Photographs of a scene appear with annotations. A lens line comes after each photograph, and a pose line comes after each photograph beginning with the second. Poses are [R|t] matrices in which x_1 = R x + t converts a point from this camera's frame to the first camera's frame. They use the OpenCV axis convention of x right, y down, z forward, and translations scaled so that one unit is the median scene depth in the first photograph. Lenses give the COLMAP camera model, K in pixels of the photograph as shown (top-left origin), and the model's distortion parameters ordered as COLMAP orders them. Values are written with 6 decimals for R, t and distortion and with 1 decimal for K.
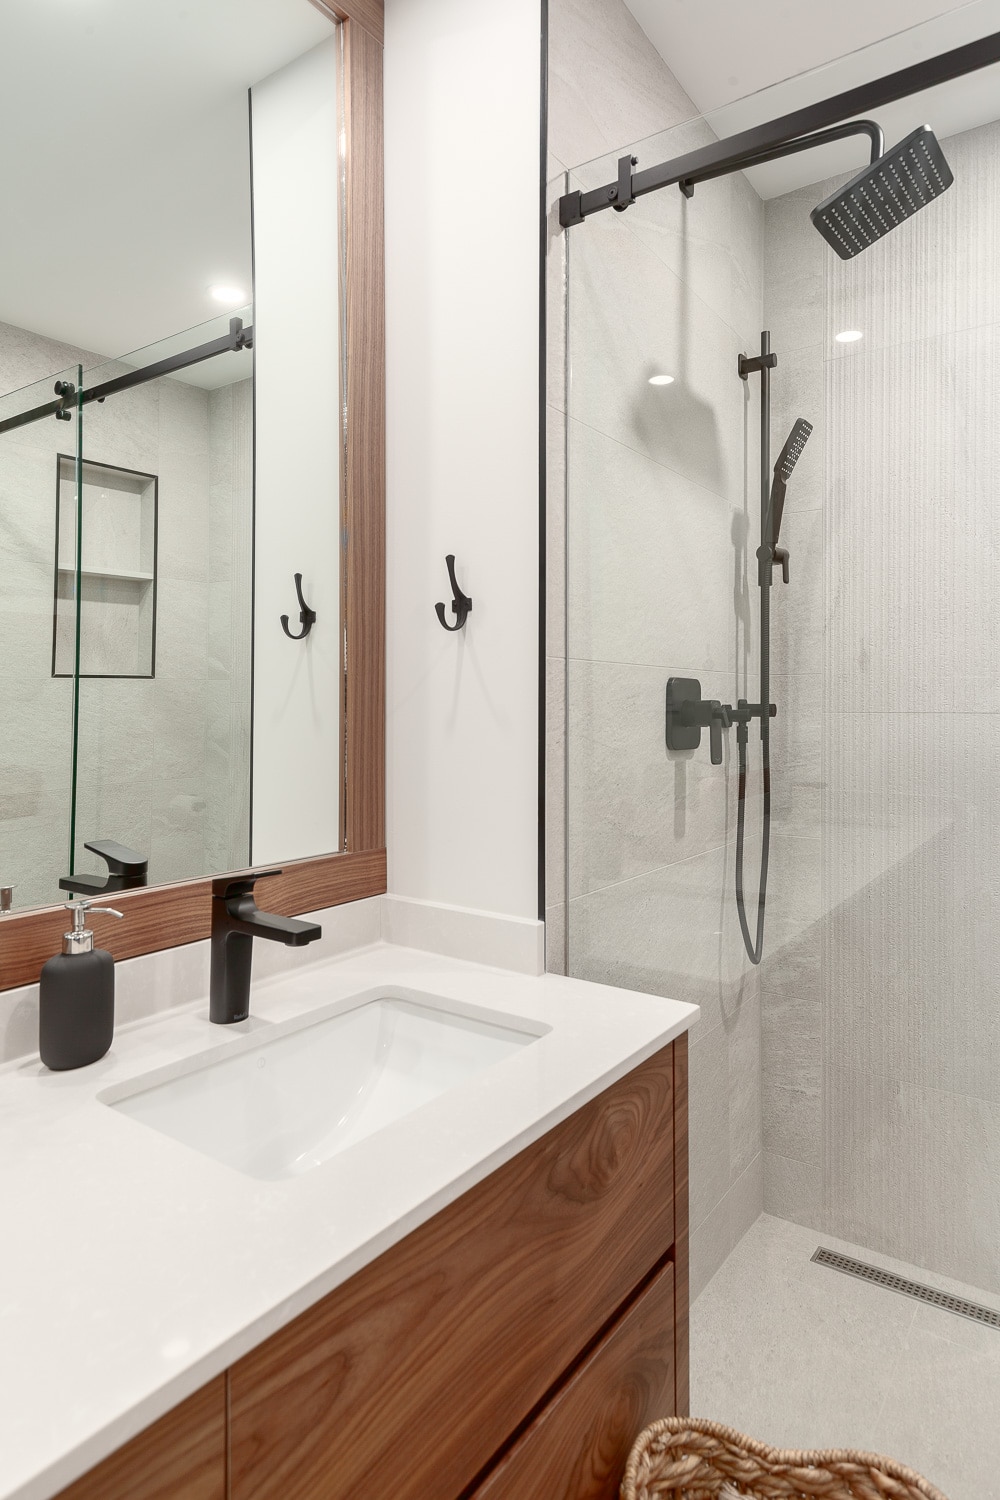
lens RADIAL K [[882.0, 0, 496.7], [0, 882.0, 701.1], [0, 0, 1]] dist [0.014859, -0.001193]
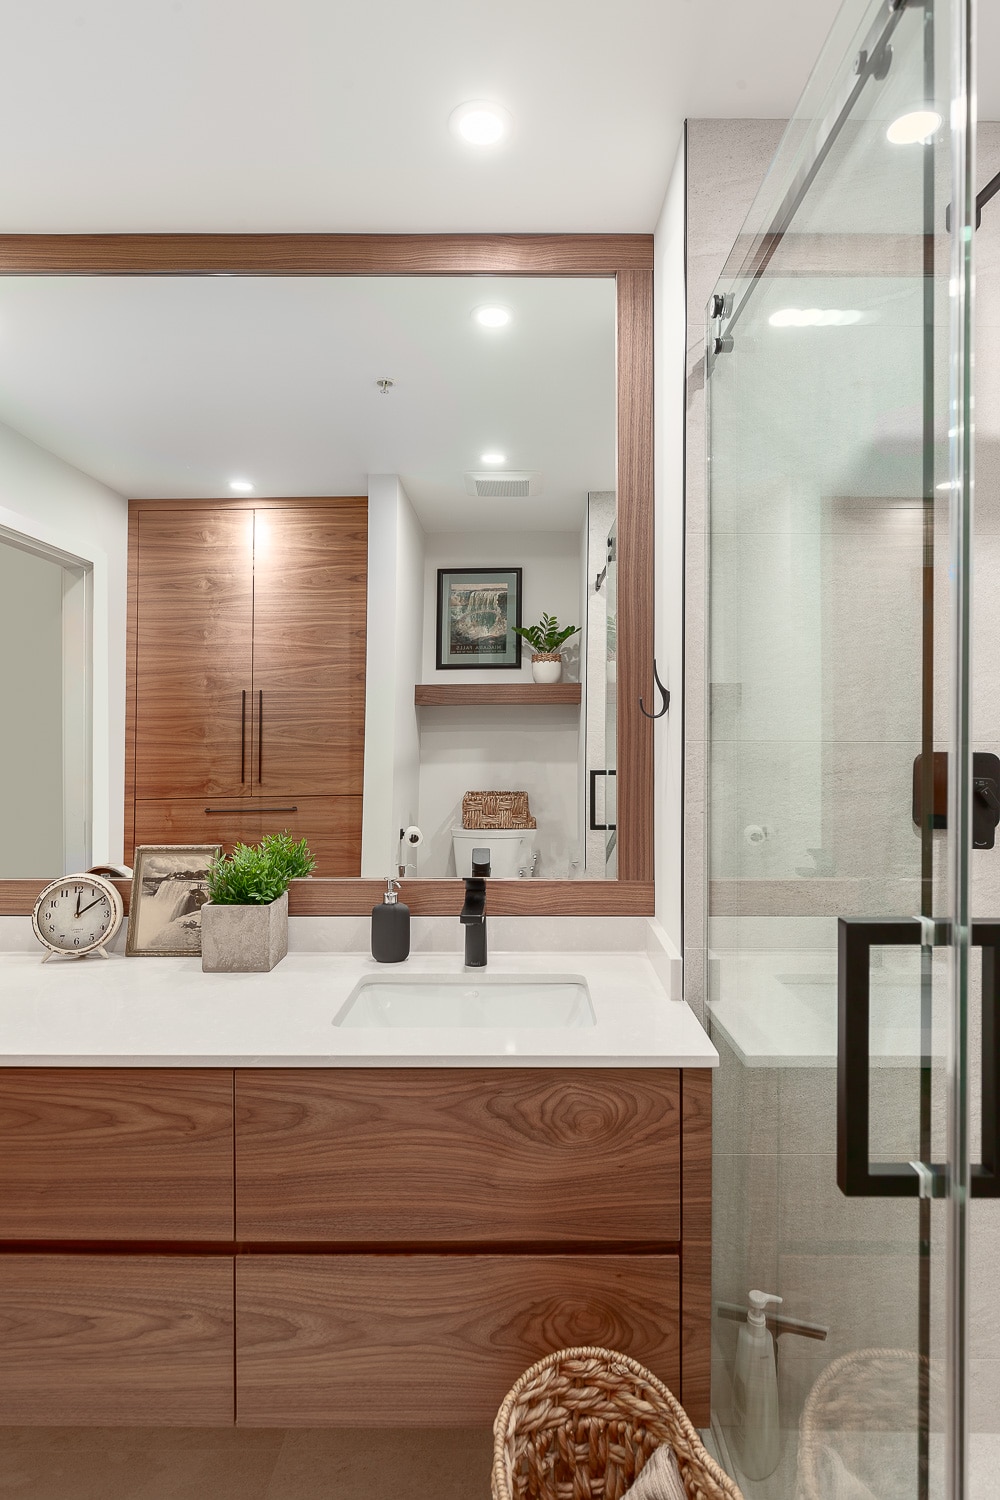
lens RADIAL K [[782.3, 0, 504.7], [0, 782.3, 738.9], [0, 0, 1]] dist [0.000310, 0.000528]
pose [[0.578126, 0.001356, -0.815947, 0.738121], [0.001218, 0.999996, 0.002525, -0.051572], [0.815947, -0.002454, 0.578122, 0.164831]]
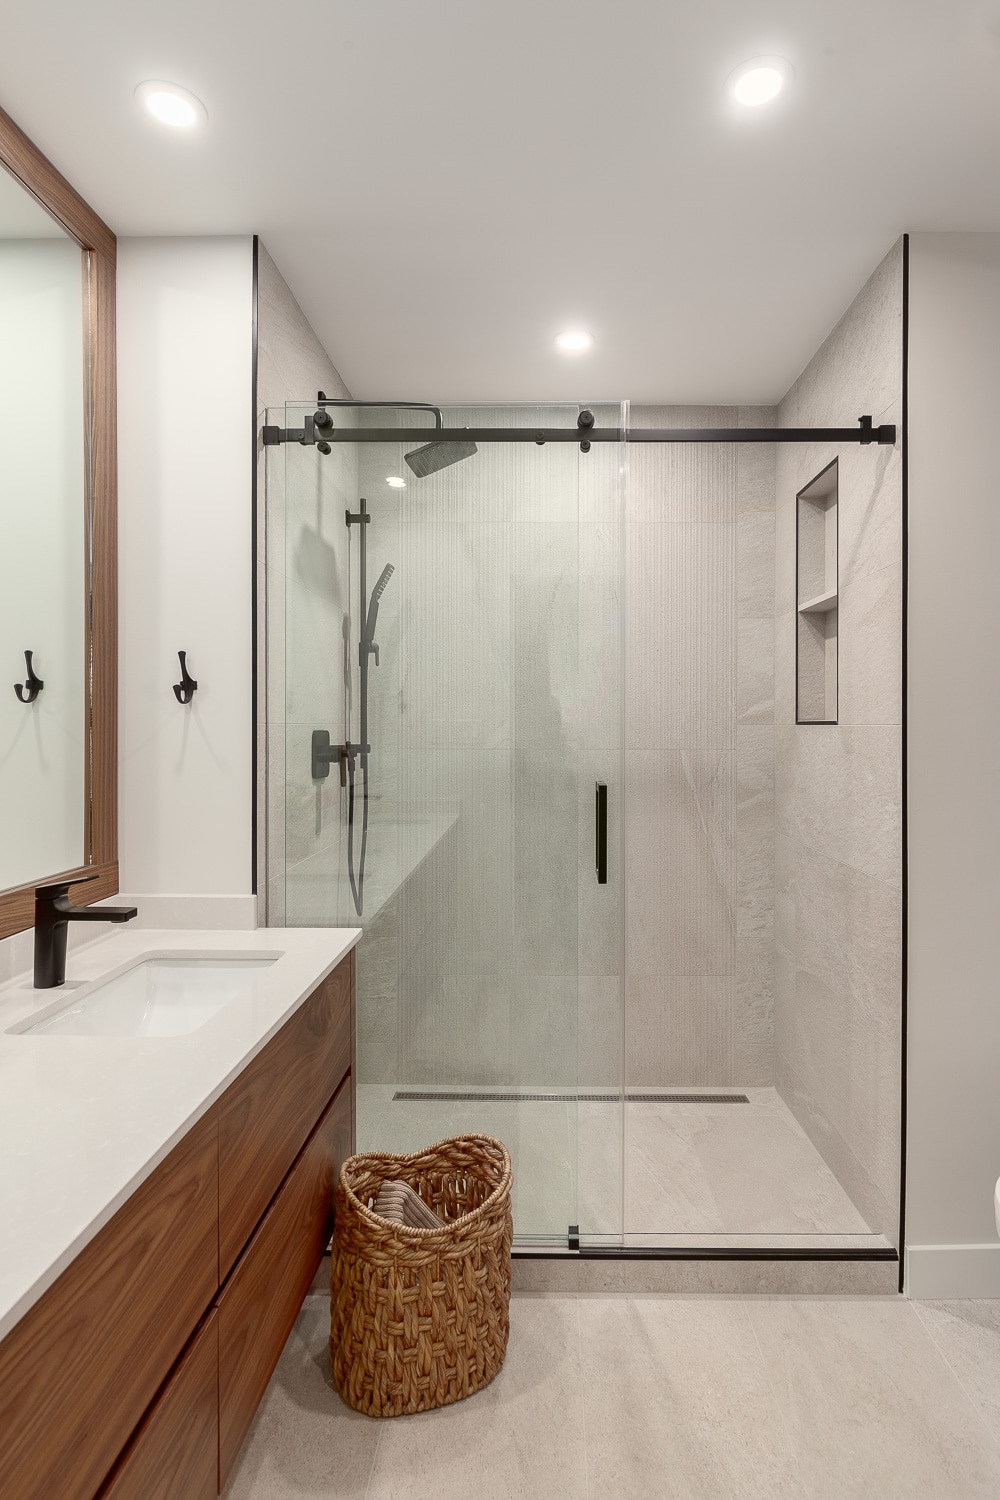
lens RADIAL K [[779.9, 0, 537.2], [0, 779.9, 728.7], [0, 0, 1]] dist [-0.003966, -0.001103]
pose [[0.821242, -0.004936, 0.570559, -0.298878], [0.001114, 0.999975, 0.007047, -0.046206], [-0.570579, -0.005152, 0.821226, -0.371061]]
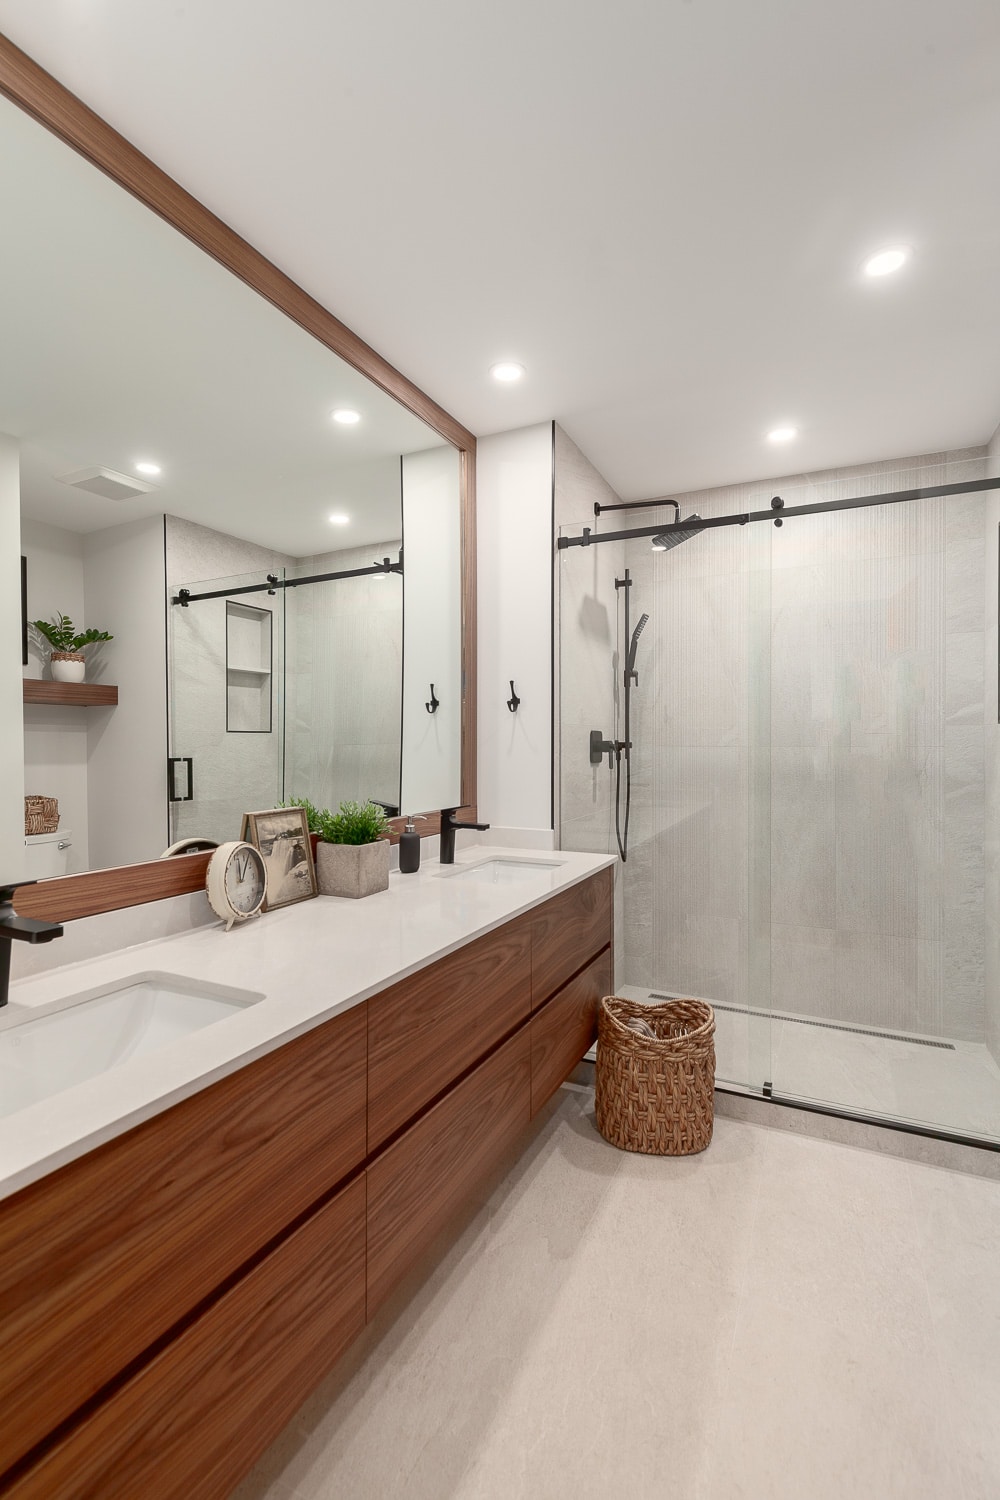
lens RADIAL K [[679.2, 0, 489.8], [0, 679.2, 745.6], [0, 0, 1]] dist [0.000443, -0.000368]
pose [[0.987903, -0.004251, 0.155013, -0.393778], [0.003338, 0.999976, 0.006149, 0.000265], [-0.155035, -0.005557, 0.987893, -0.806171]]
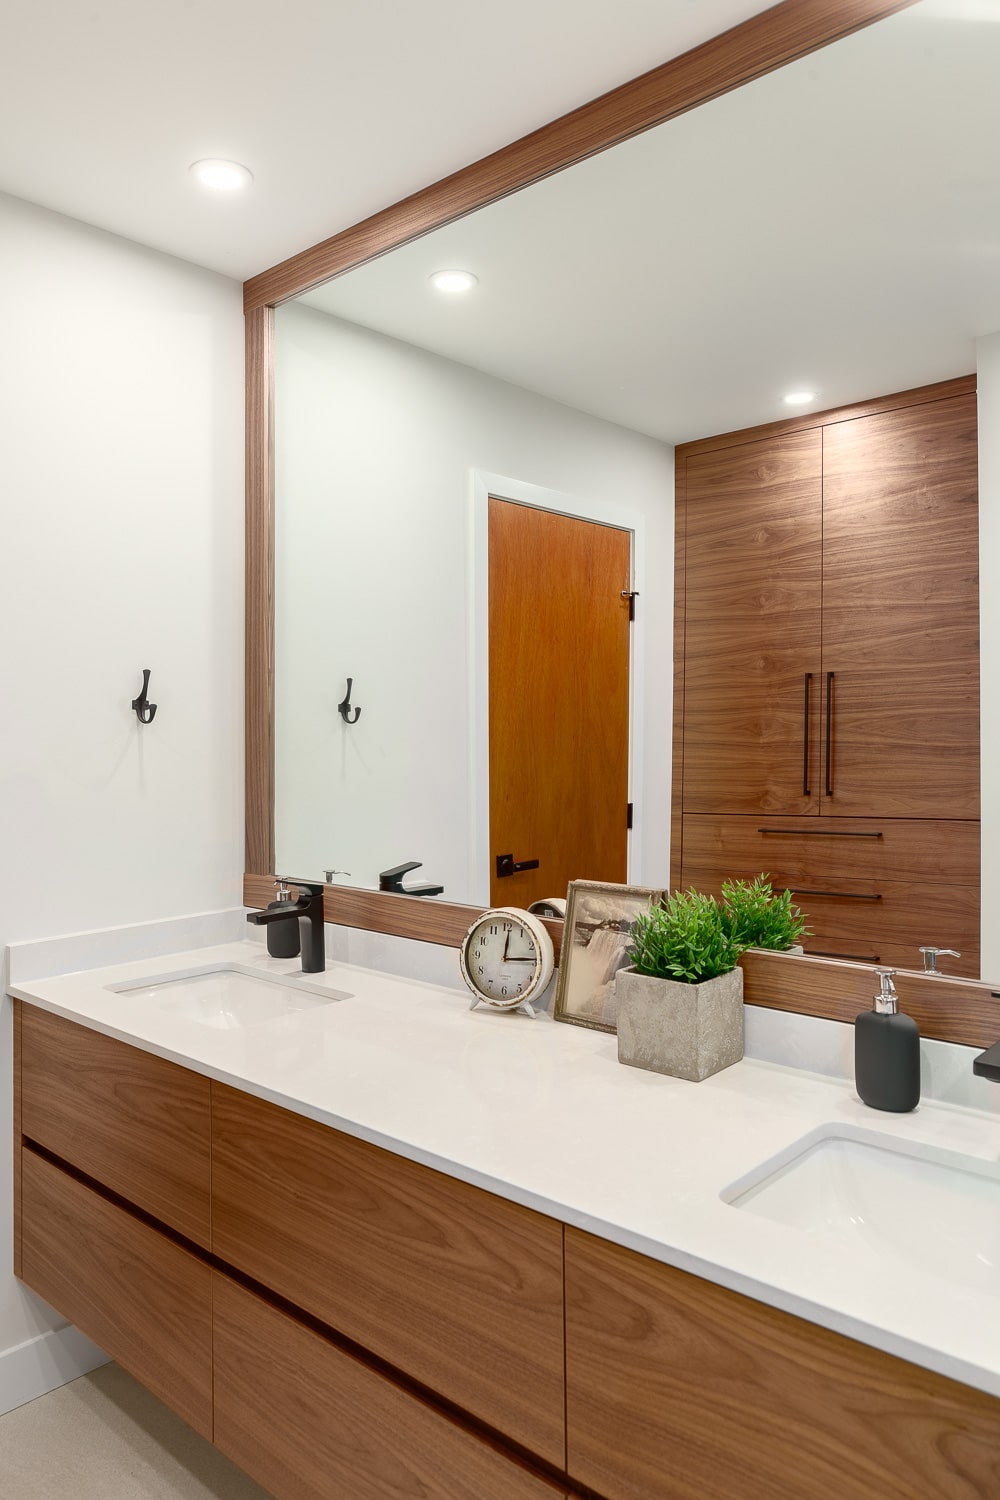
lens RADIAL K [[1003.9, 0, 495.6], [0, 1003.9, 706.6], [0, 0, 1]] dist [0.004641, -0.005928]
pose [[-0.106429, -0.024602, -0.994016, 0.651470], [0.008202, 0.999638, -0.025620, -0.064950], [0.994286, -0.010880, -0.106189, 0.449849]]
